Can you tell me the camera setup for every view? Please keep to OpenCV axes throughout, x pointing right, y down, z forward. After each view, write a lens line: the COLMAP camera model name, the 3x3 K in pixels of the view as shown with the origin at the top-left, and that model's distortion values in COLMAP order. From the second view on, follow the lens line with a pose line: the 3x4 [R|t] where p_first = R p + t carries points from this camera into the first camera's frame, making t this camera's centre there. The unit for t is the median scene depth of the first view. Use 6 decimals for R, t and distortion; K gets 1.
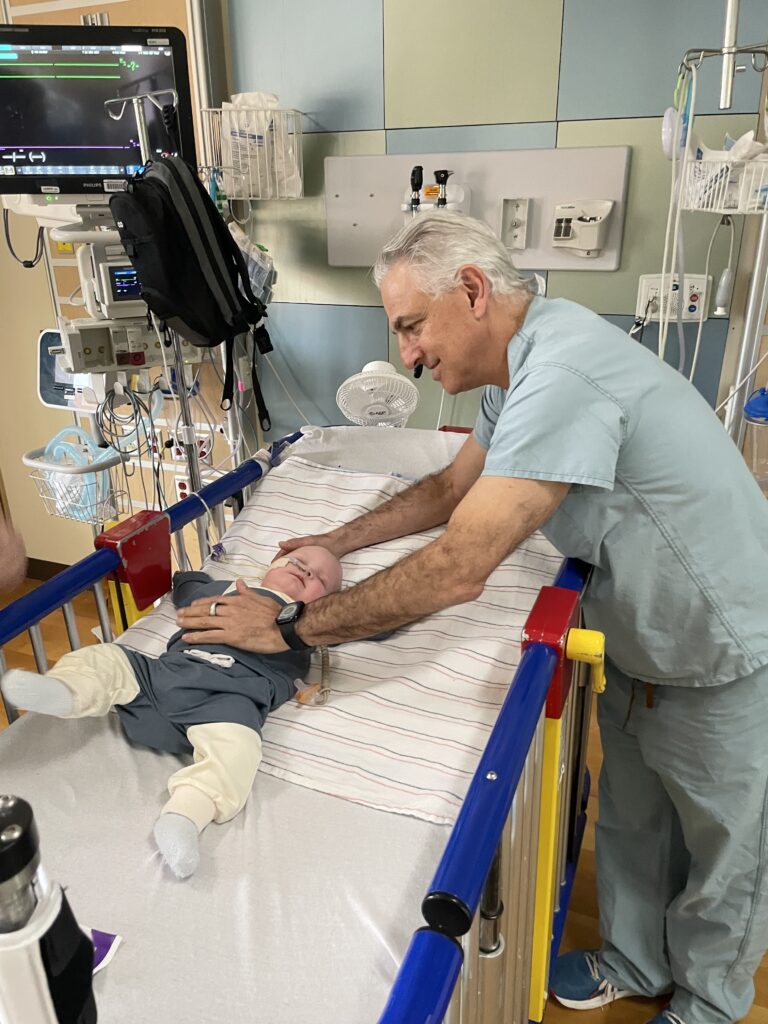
lens RADIAL K [[793.3, 0, 388.6], [0, 793.3, 508.7], [0, 0, 1]] dist [0.012701, -0.032931]
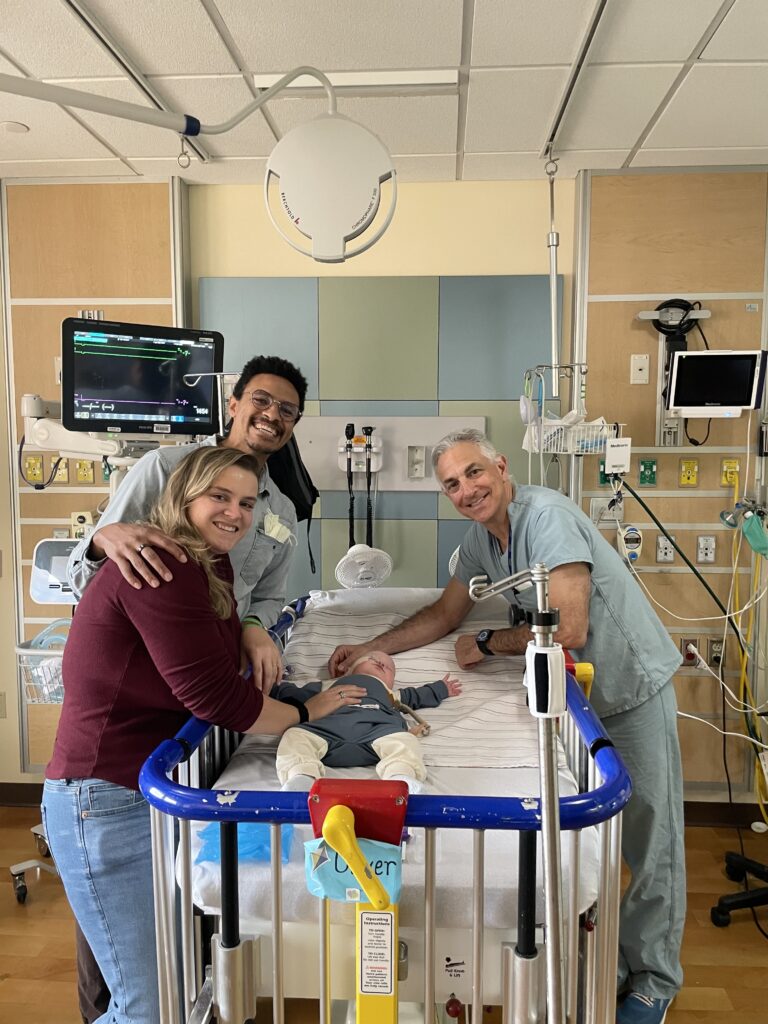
lens RADIAL K [[793.3, 0, 382.9], [0, 793.3, 517.3], [0, 0, 1]] dist [0.012701, -0.032931]
pose [[0.947561, -0.005683, 0.319525, -0.451353], [0.101002, 0.953919, -0.282556, 0.183007], [-0.303195, 0.300011, 0.904470, -0.345912]]
